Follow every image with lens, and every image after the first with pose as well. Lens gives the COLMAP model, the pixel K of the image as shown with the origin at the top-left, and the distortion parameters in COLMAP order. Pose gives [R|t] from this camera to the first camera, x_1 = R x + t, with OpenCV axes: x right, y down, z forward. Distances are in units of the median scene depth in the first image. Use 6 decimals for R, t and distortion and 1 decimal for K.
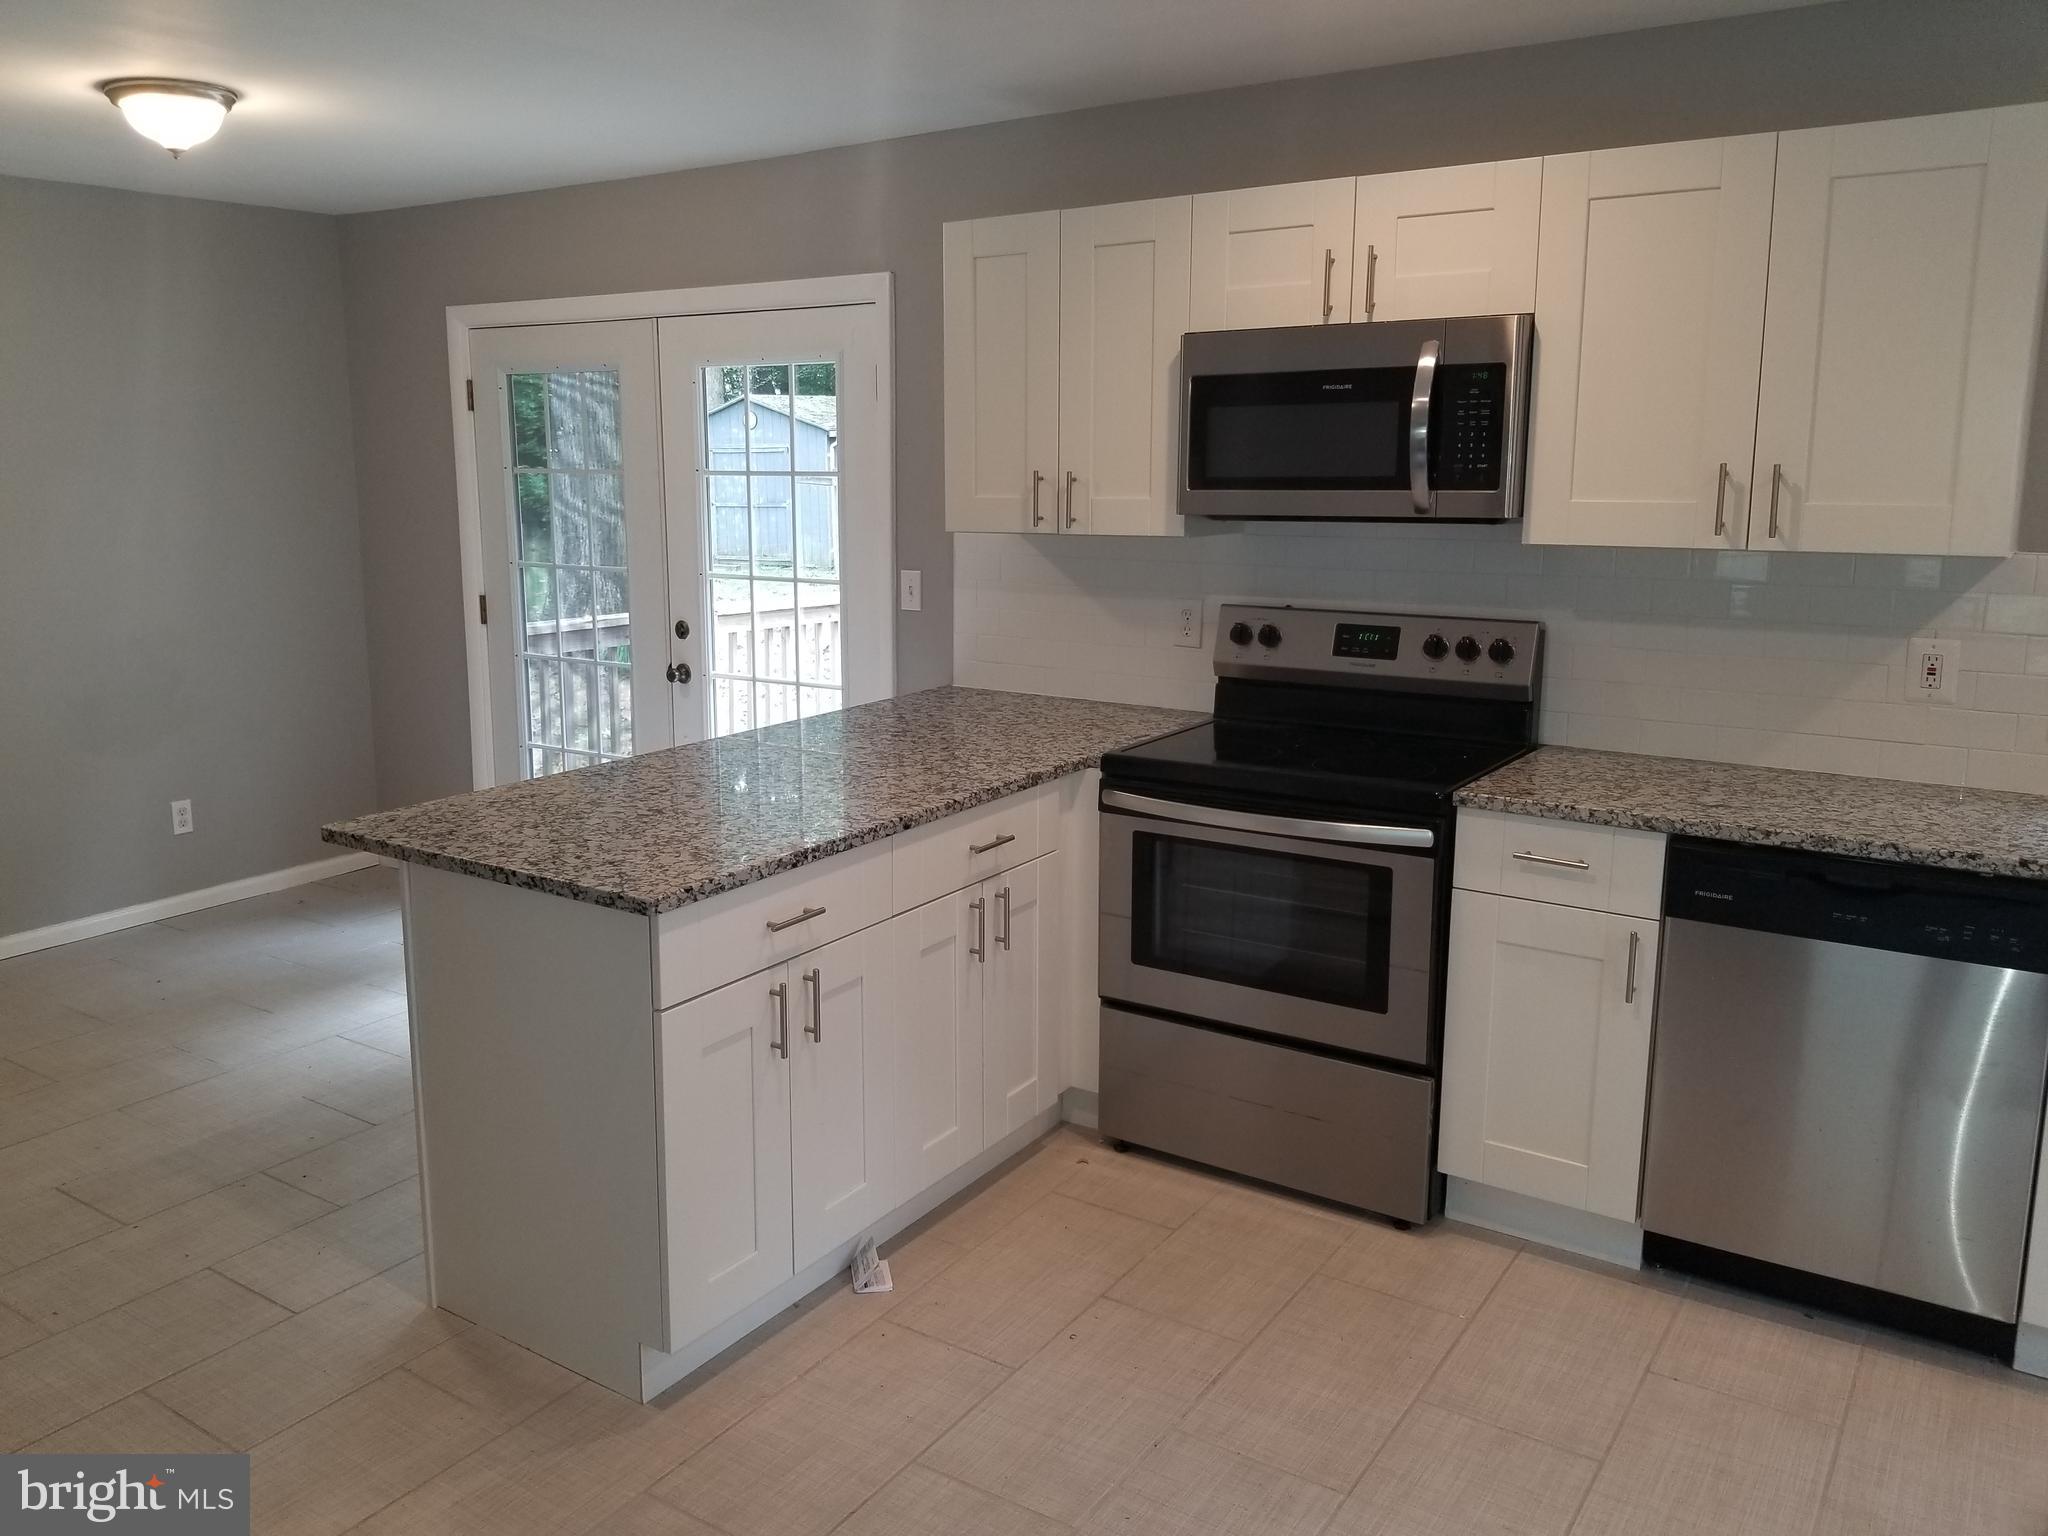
lens RADIAL K [[1600.5, 0, 955.7], [0, 1600.5, 735.9], [0, 0, 1]] dist [0.078553, -0.133239]
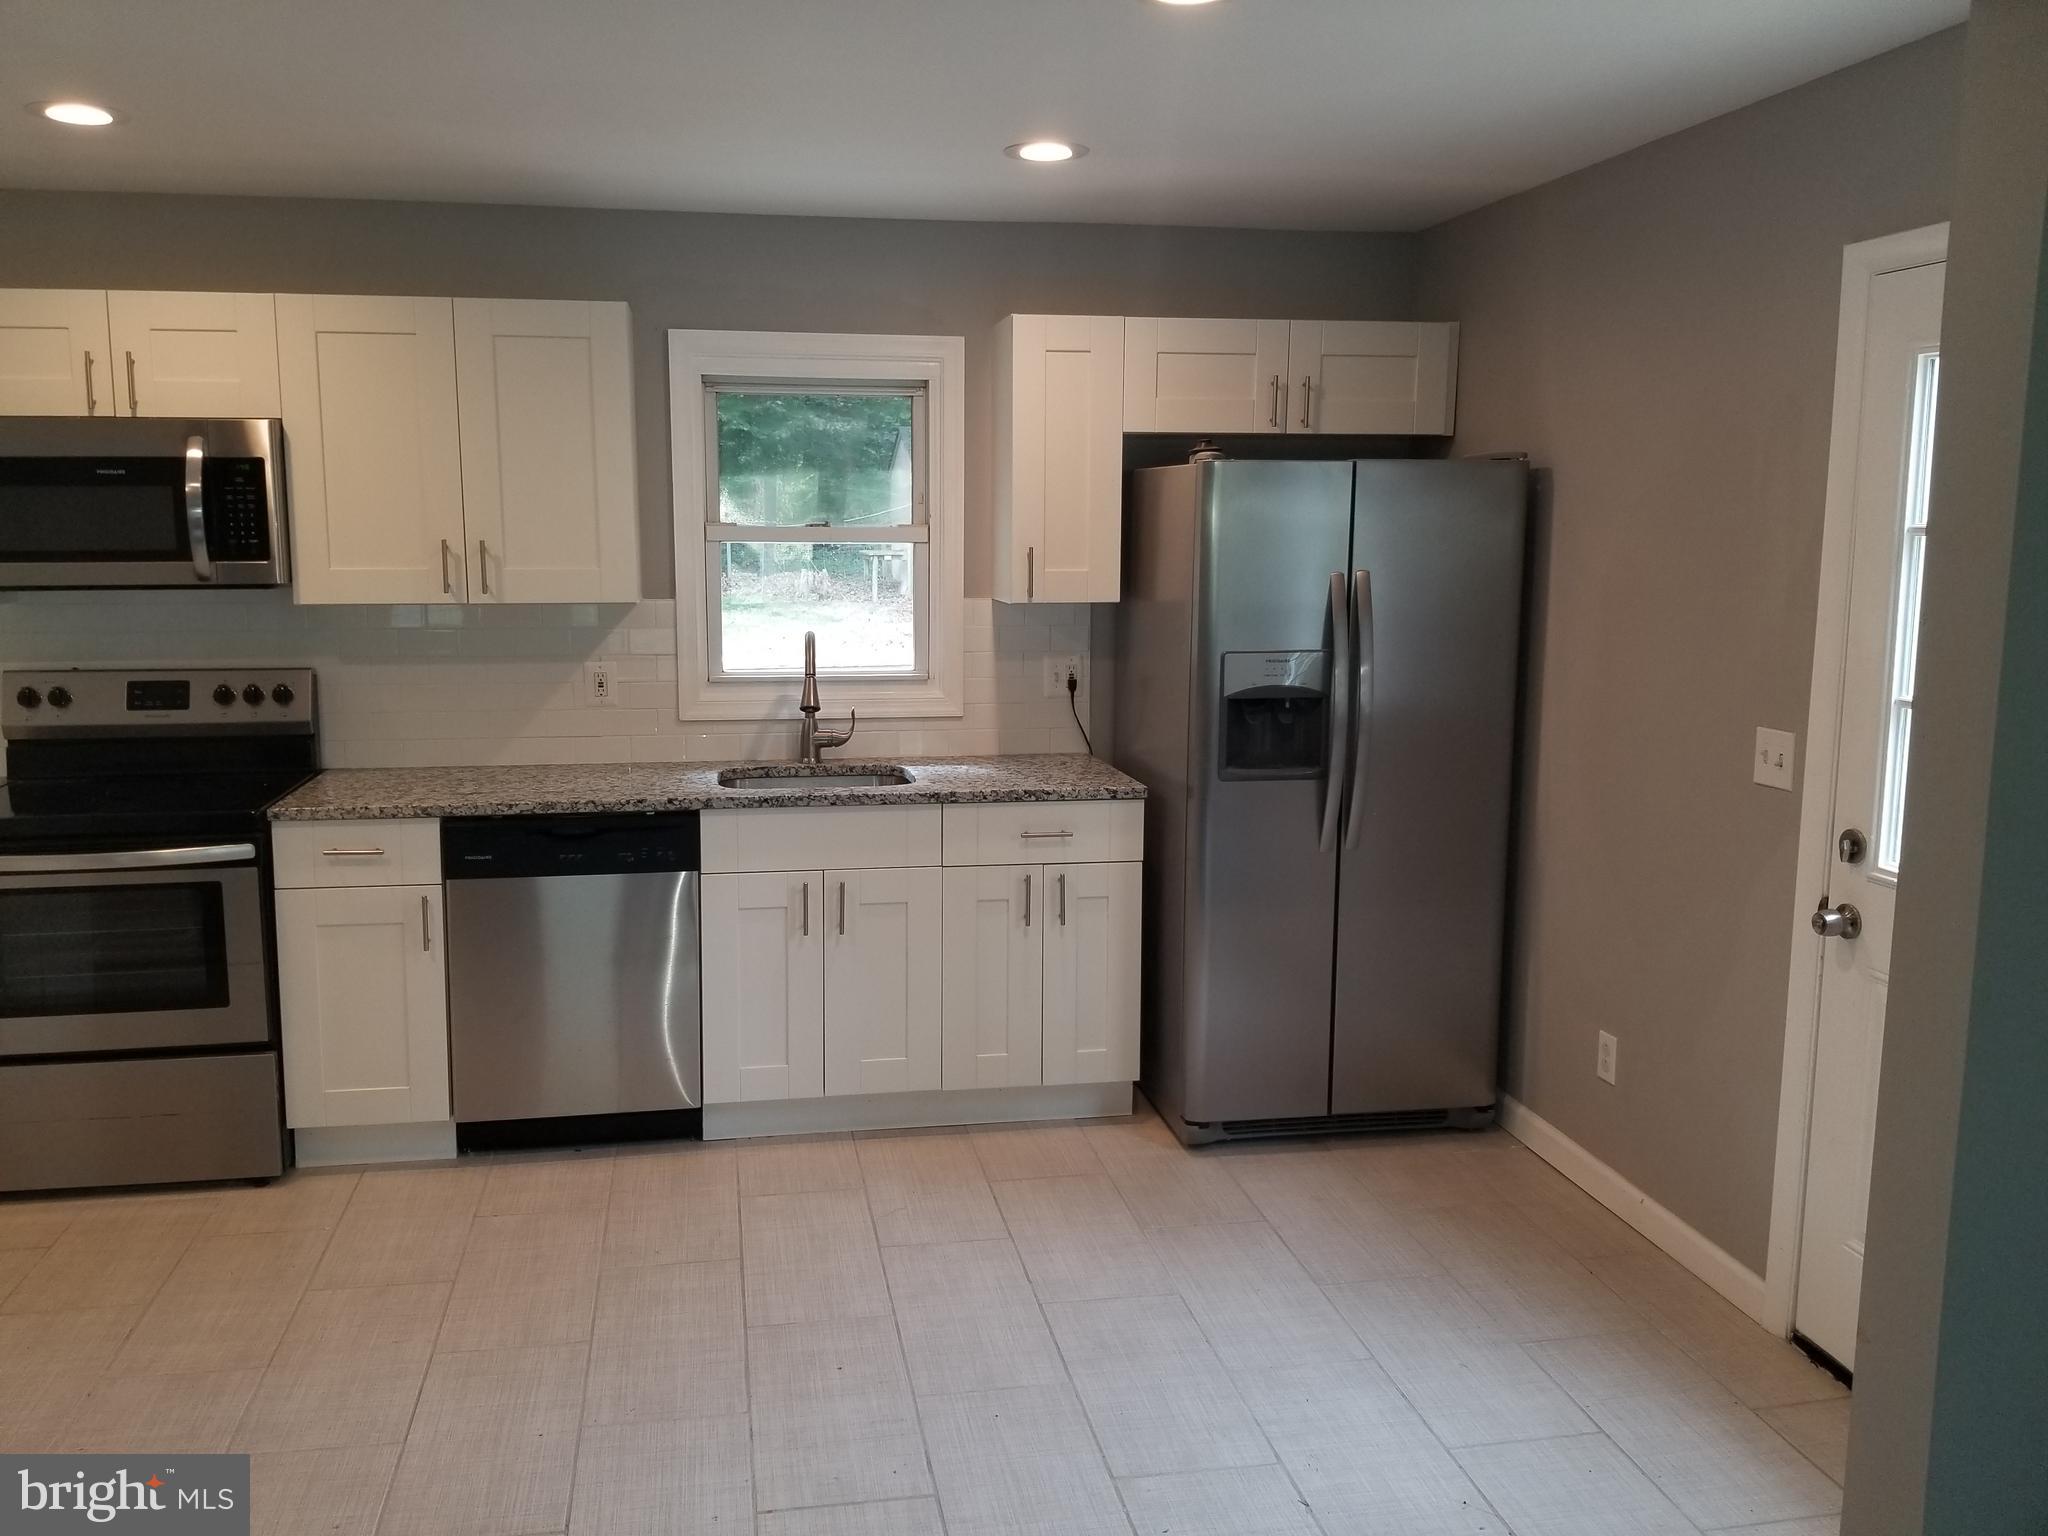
lens RADIAL K [[1595.9, 0, 975.2], [0, 1595.9, 740.2], [0, 0, 1]] dist [0.103529, -0.194655]
pose [[0.712975, -0.092963, 0.694999, -0.144729], [0.117354, 0.993012, 0.012436, 0.029308], [-0.691299, 0.072695, 0.718903, -0.234538]]
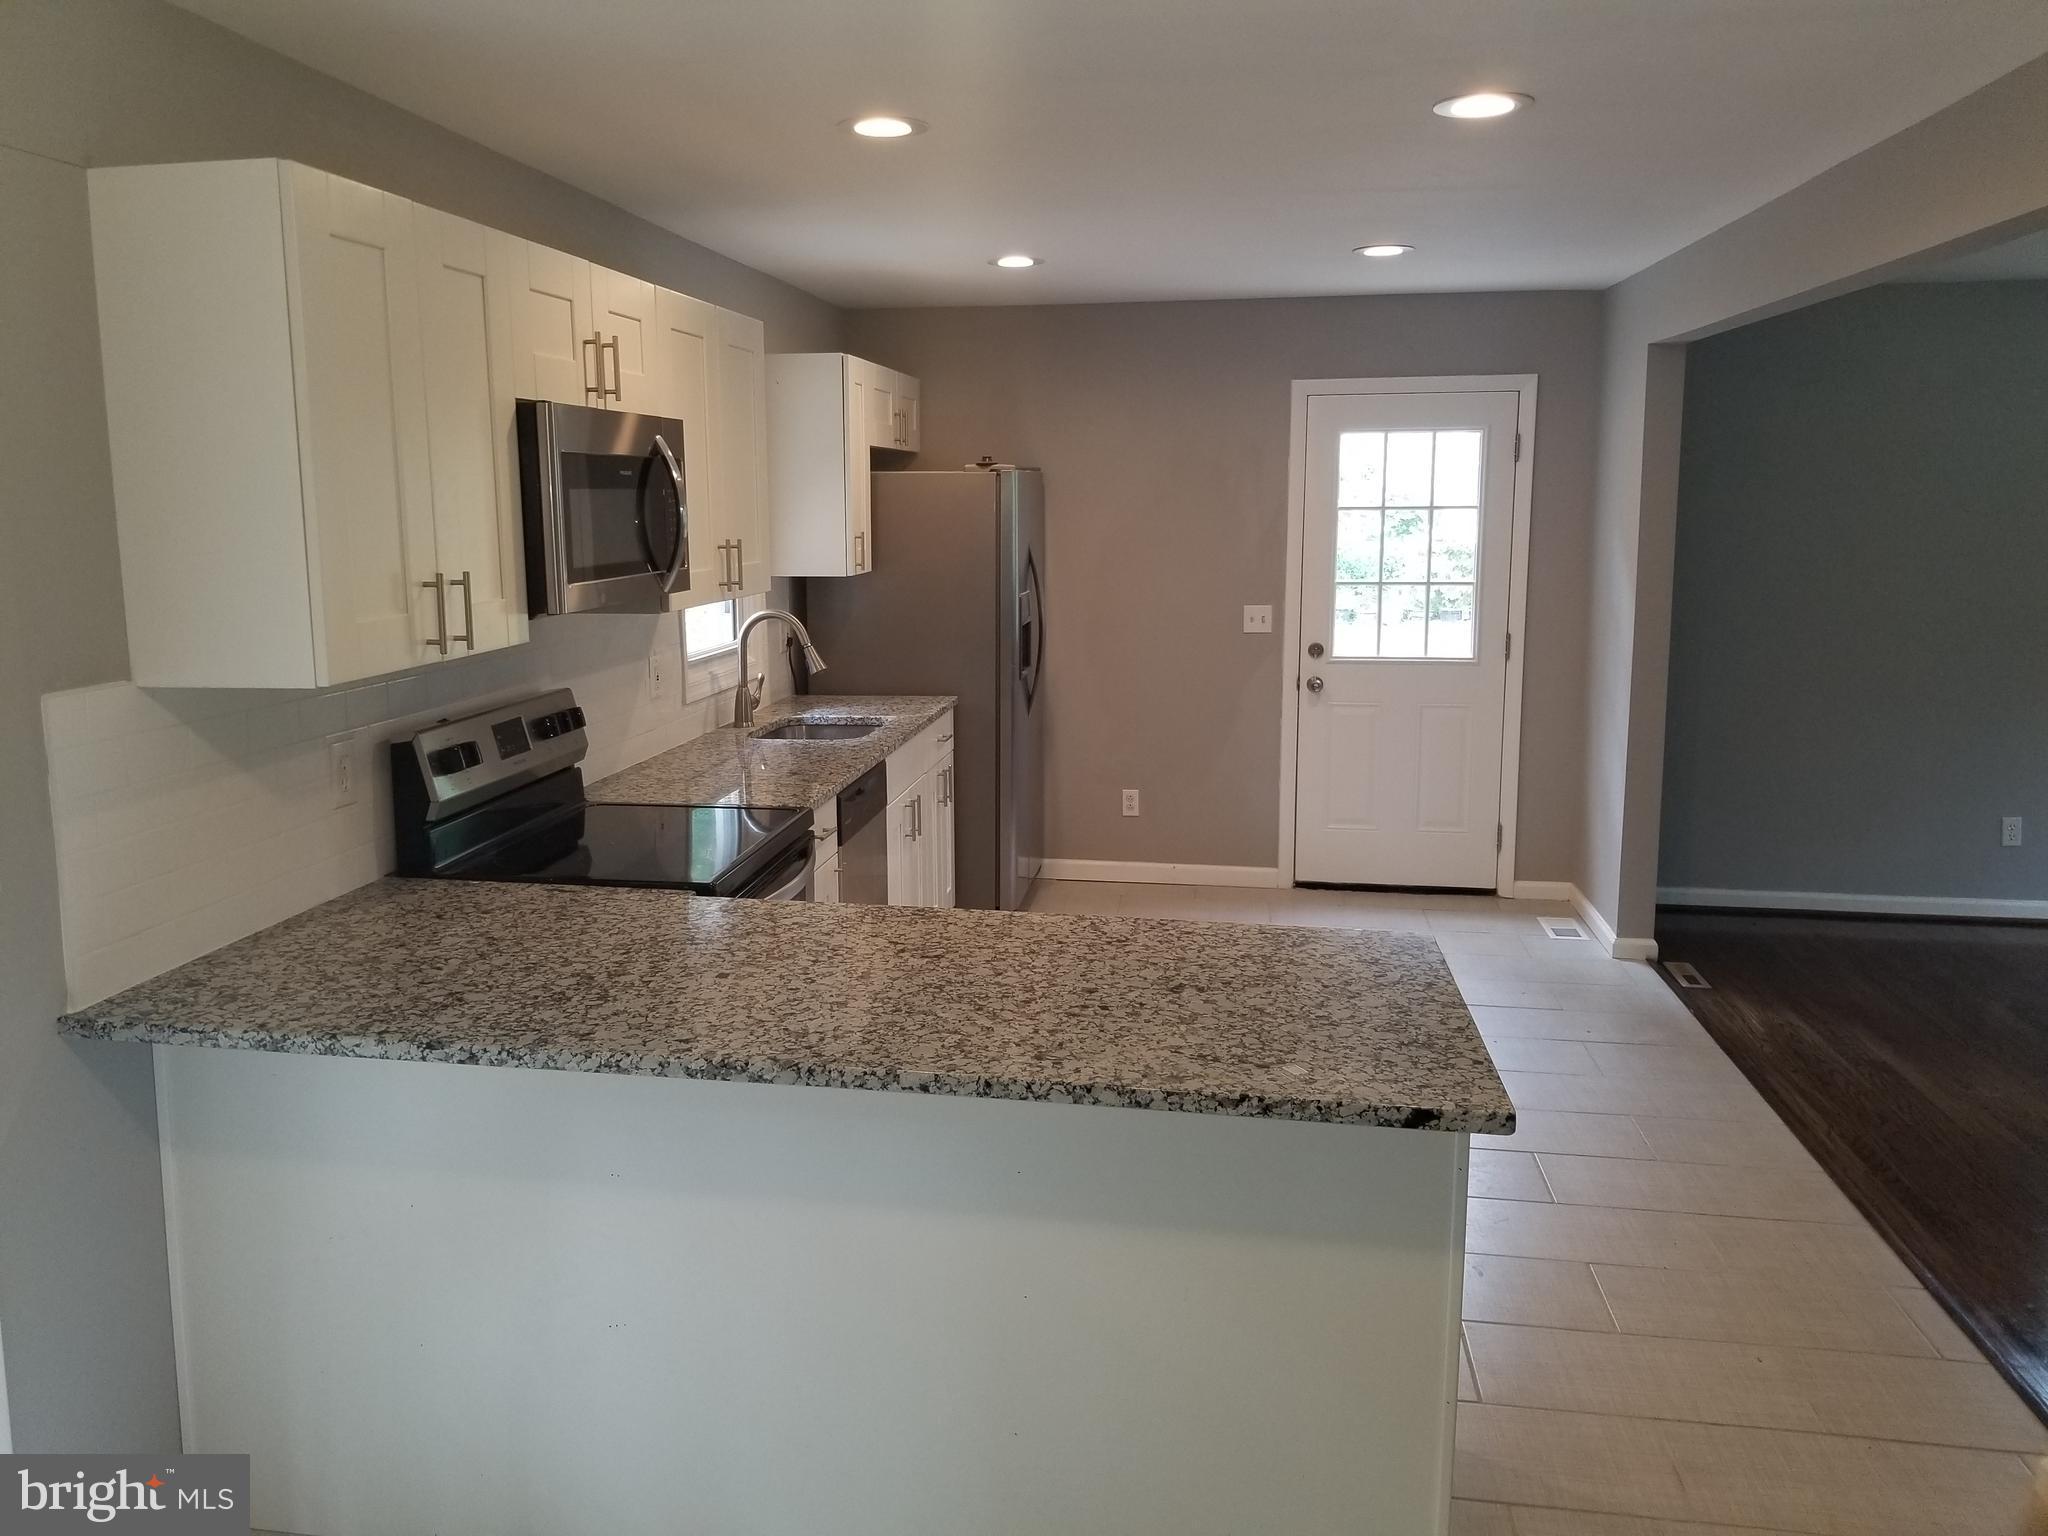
lens RADIAL K [[1584.0, 0, 969.9], [0, 1584.0, 719.8], [0, 0, 1]] dist [0.103074, -0.191082]
pose [[-0.427918, -0.122172, 0.895522, -0.796633], [0.163556, 0.963996, 0.209668, -0.253971], [-0.888896, 0.236189, -0.392530, 1.300868]]
